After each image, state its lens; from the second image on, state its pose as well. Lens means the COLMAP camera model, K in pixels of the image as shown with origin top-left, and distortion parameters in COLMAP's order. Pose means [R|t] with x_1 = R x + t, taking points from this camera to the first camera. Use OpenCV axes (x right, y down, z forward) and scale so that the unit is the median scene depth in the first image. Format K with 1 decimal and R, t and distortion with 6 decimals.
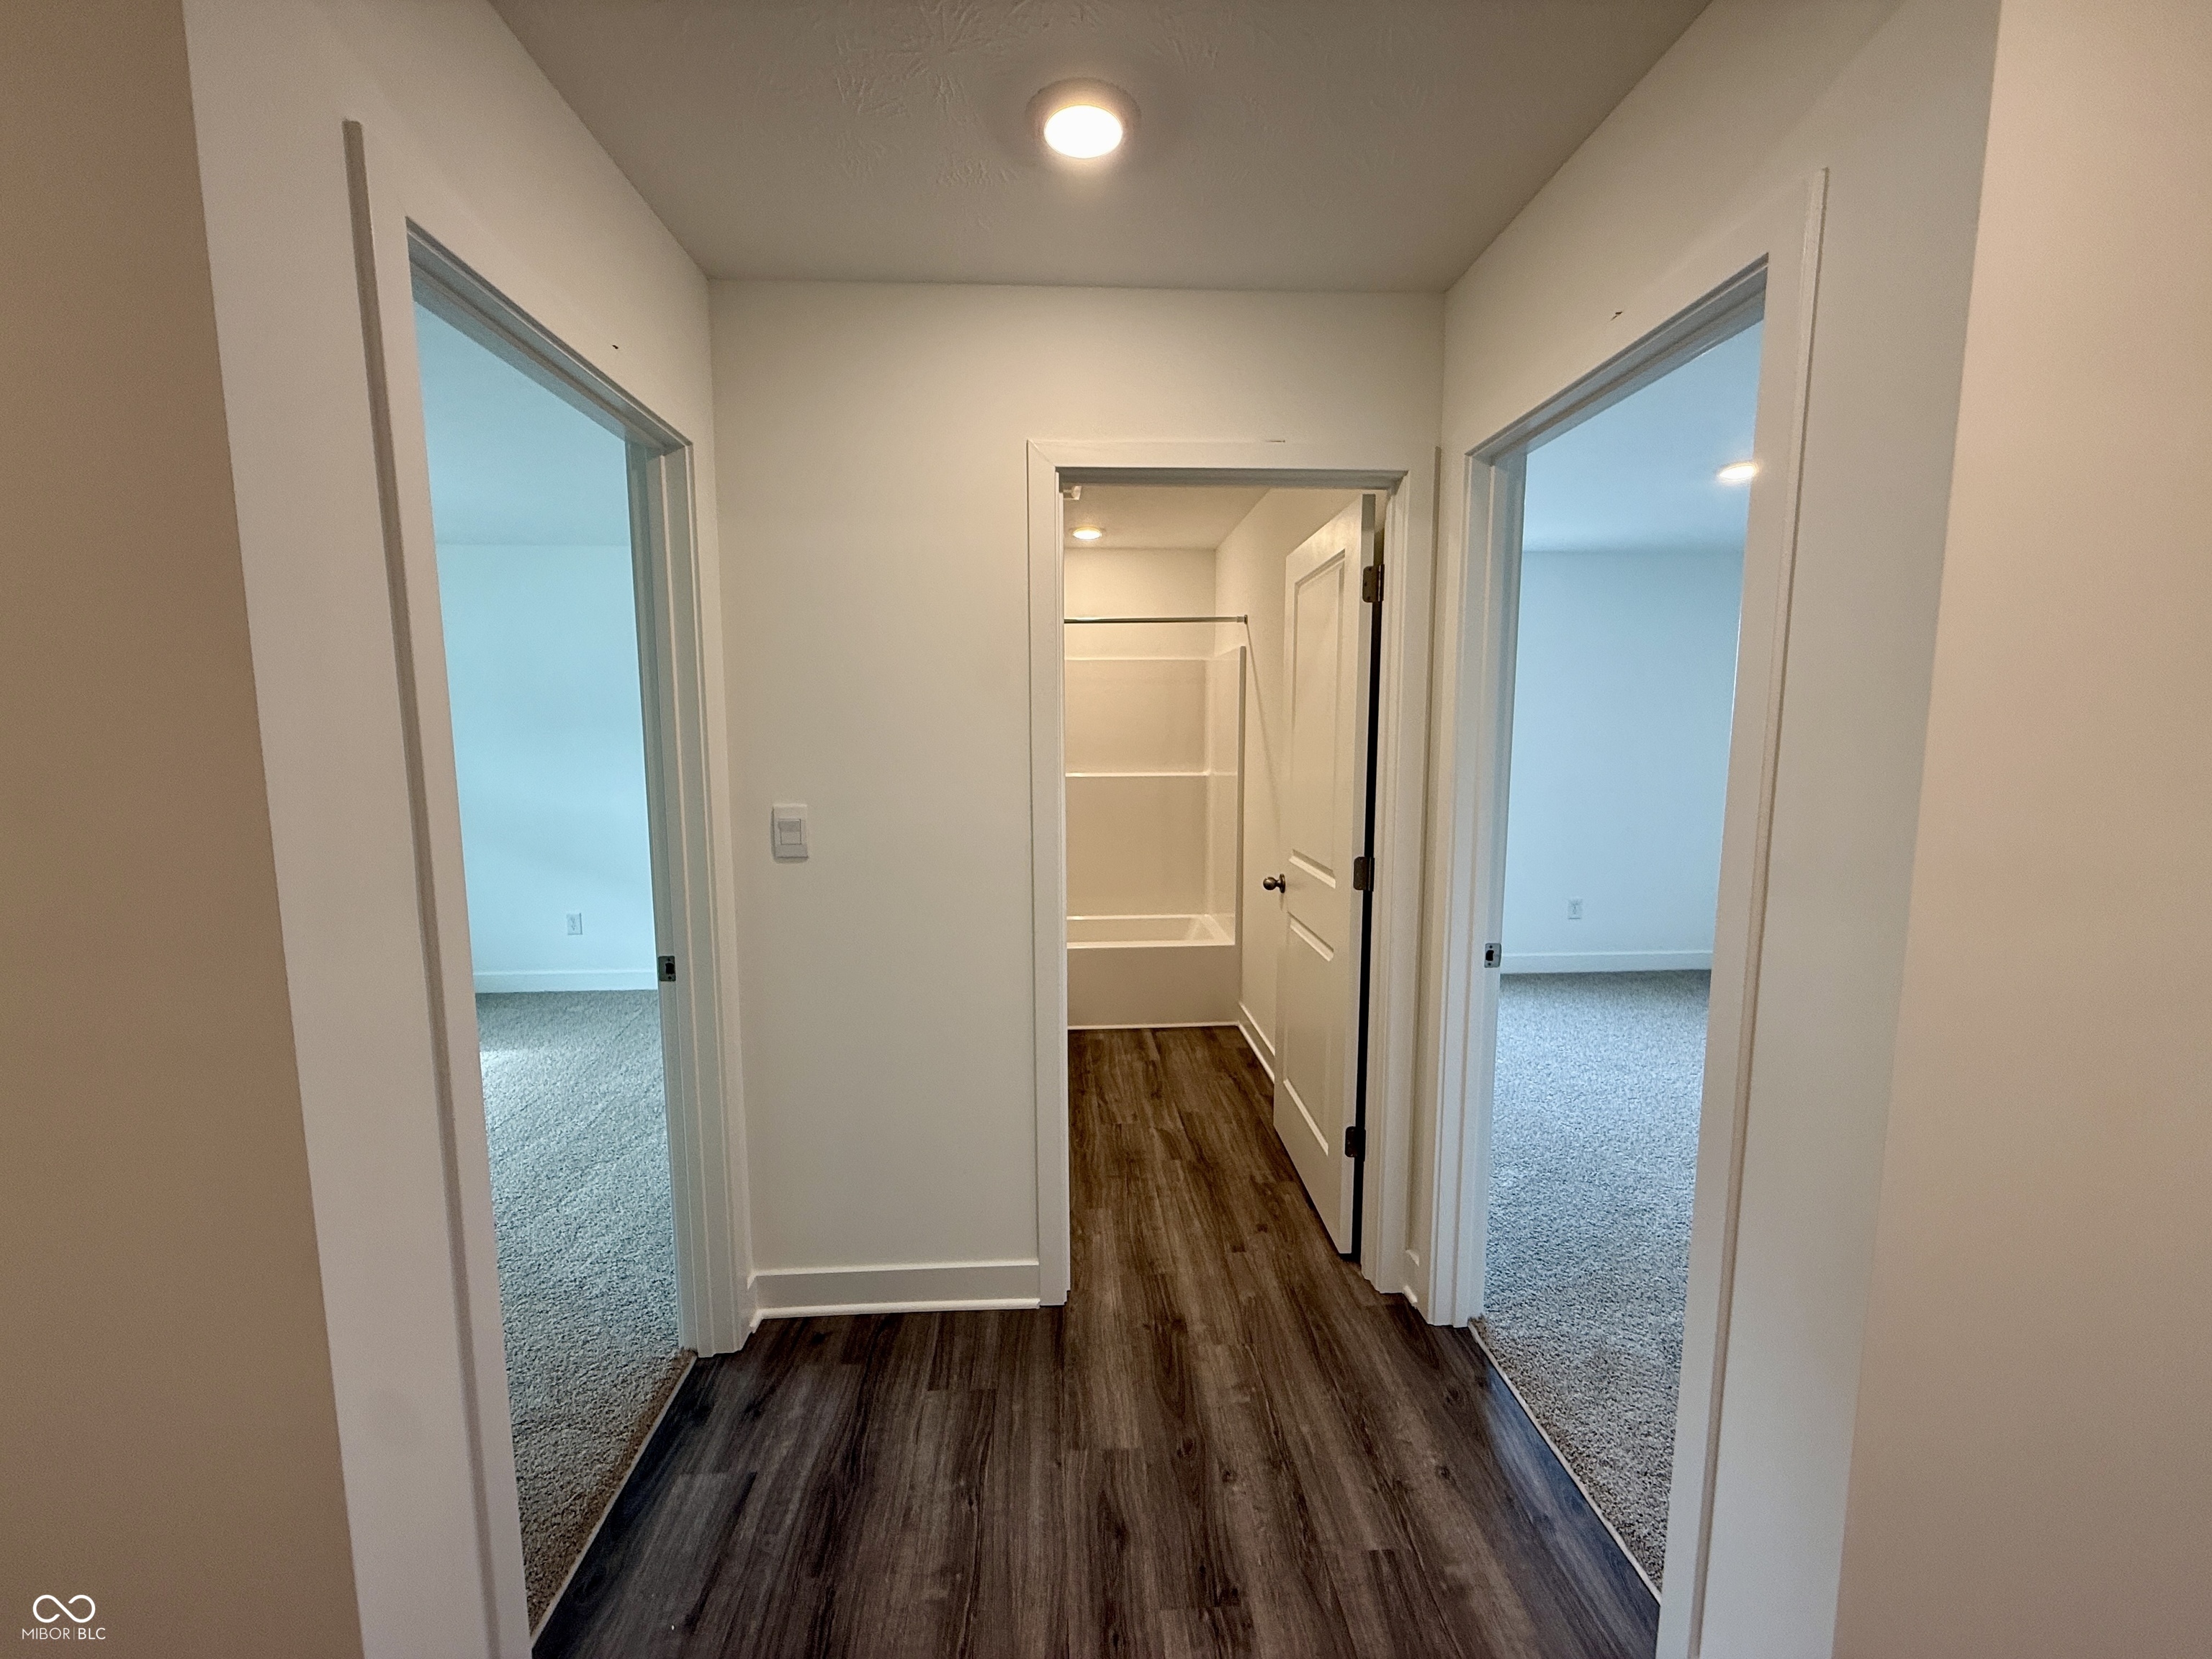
lens RADIAL K [[881.2, 0, 1100.6], [0, 881.2, 830.4], [0, 0, 1]] dist [0.000973, 0.000040]
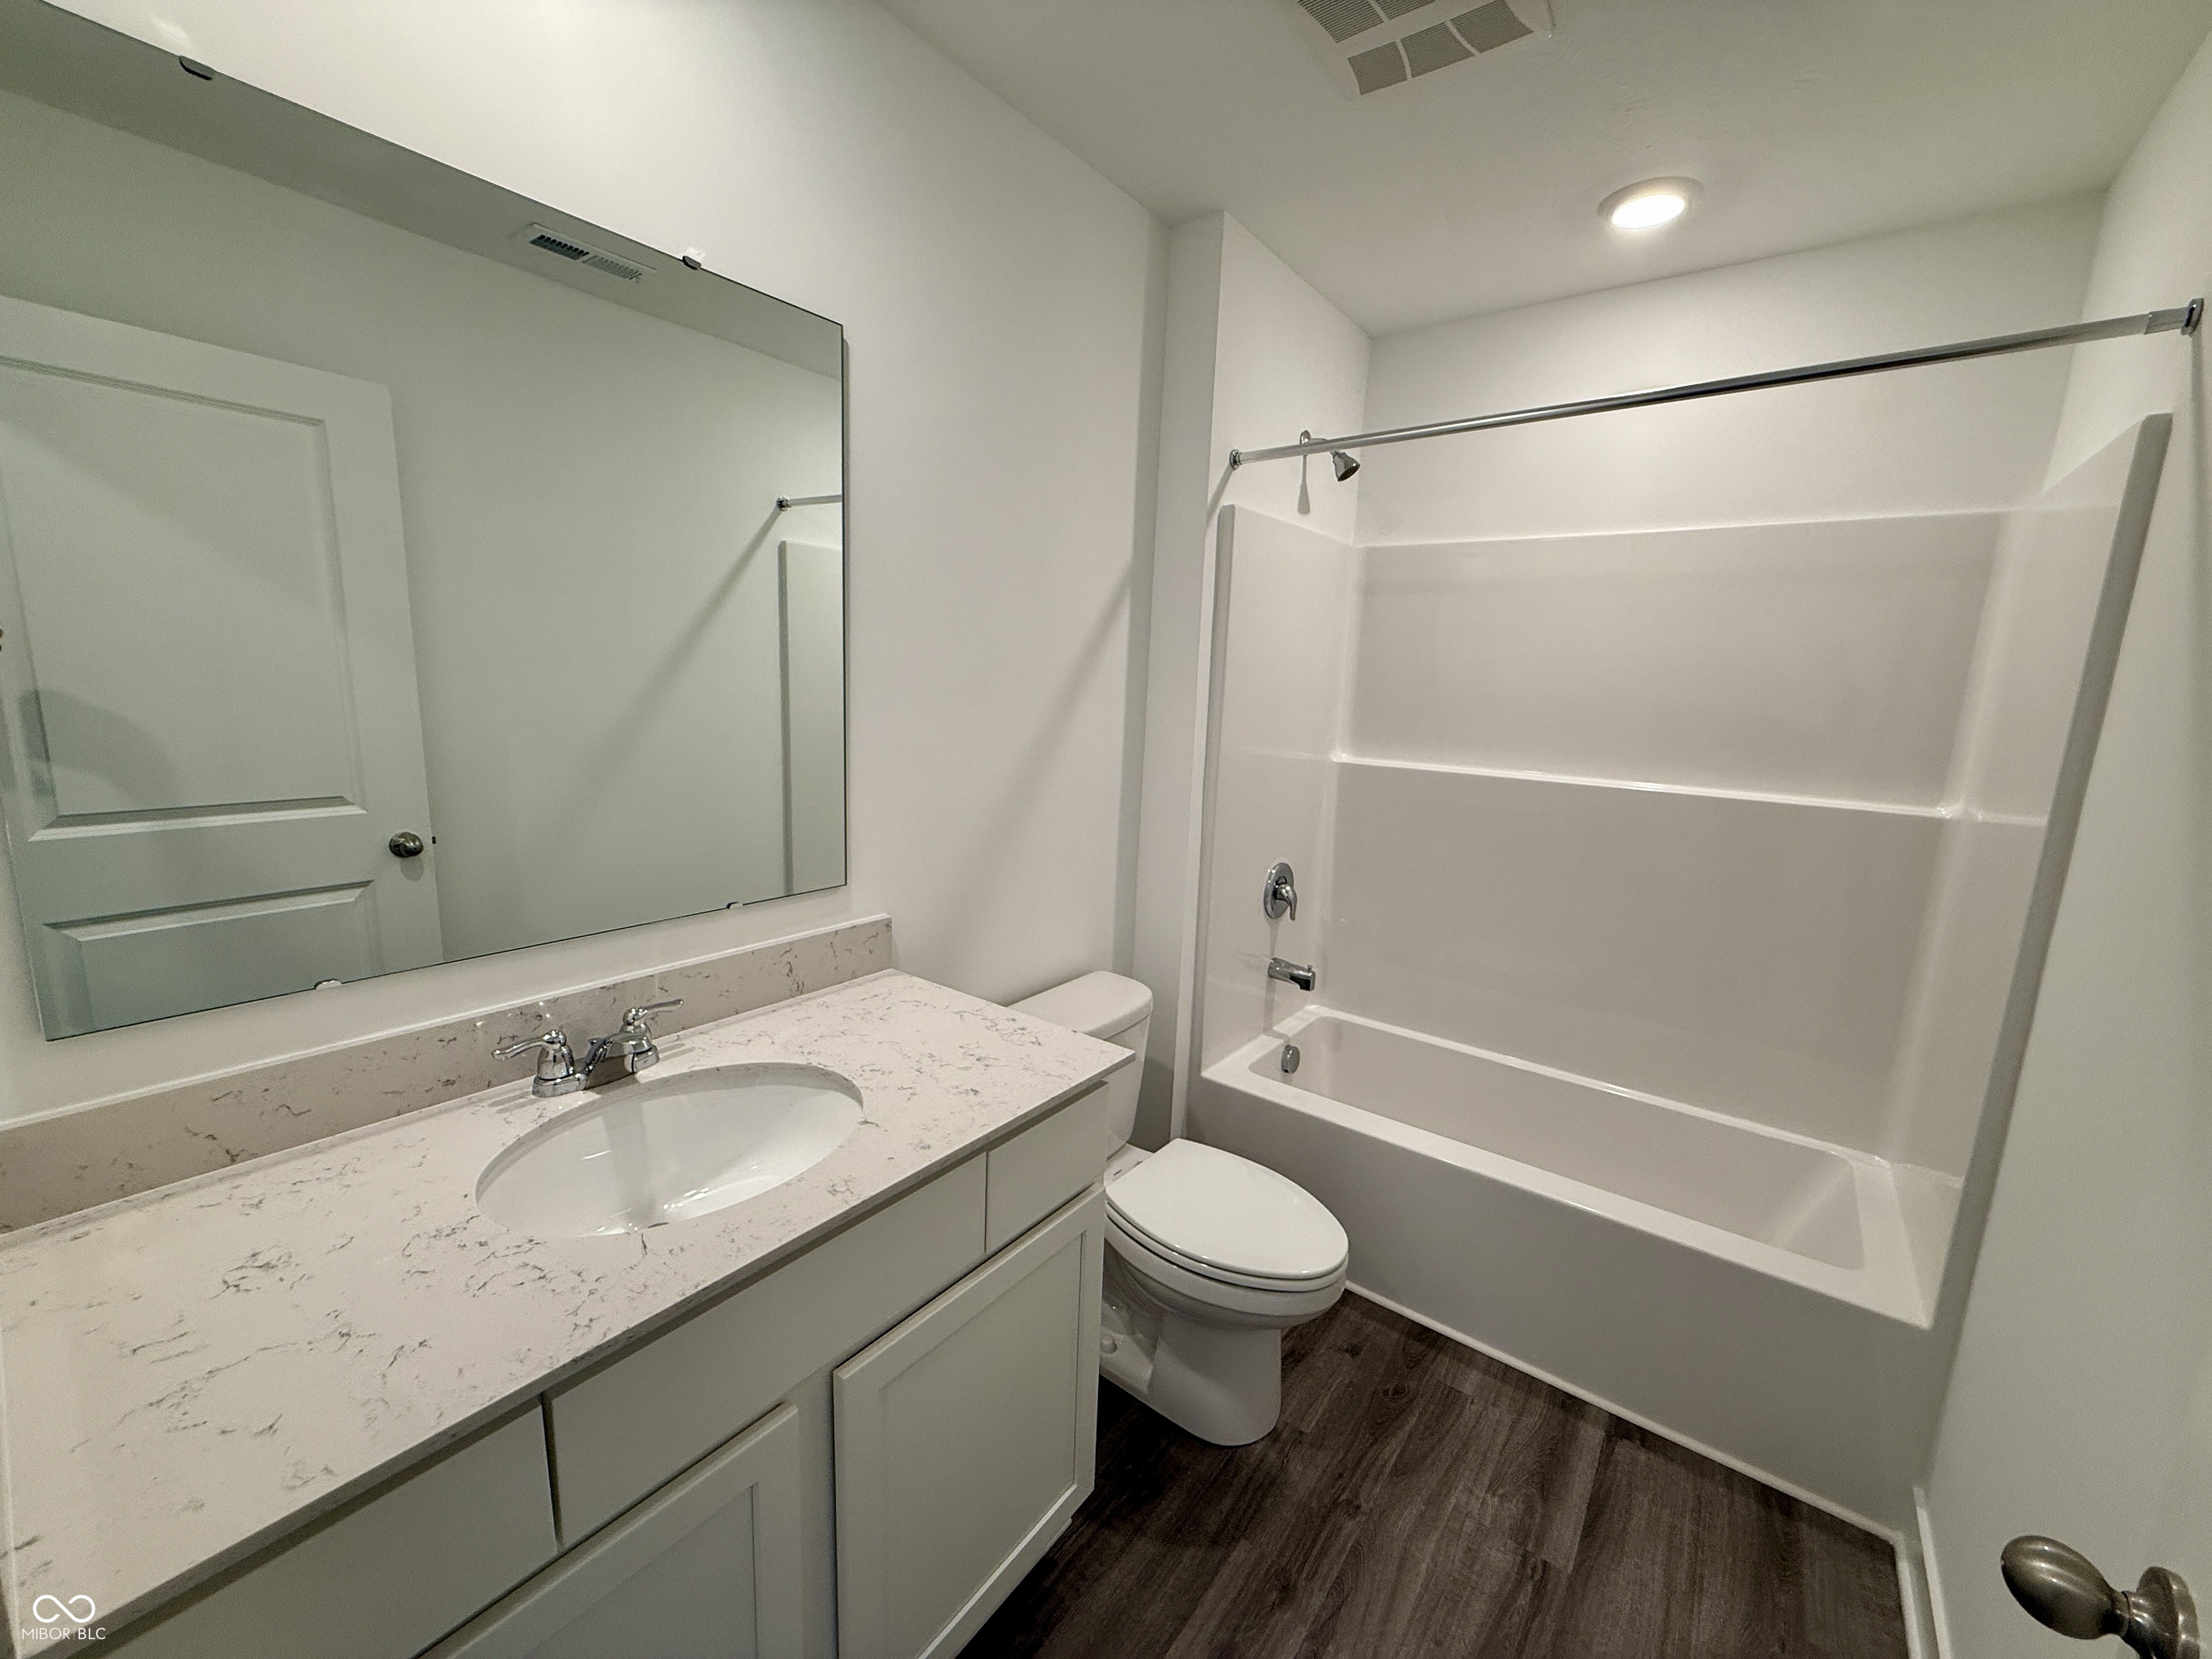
lens RADIAL K [[881.2, 0, 1100.6], [0, 881.2, 830.4], [0, 0, 1]] dist [0.000973, 0.000040]
pose [[0.757861, 0.147068, -0.635623, 0.100498], [-0.110809, 0.989122, 0.096740, -0.062222], [0.642936, -0.002883, 0.765914, 0.542684]]
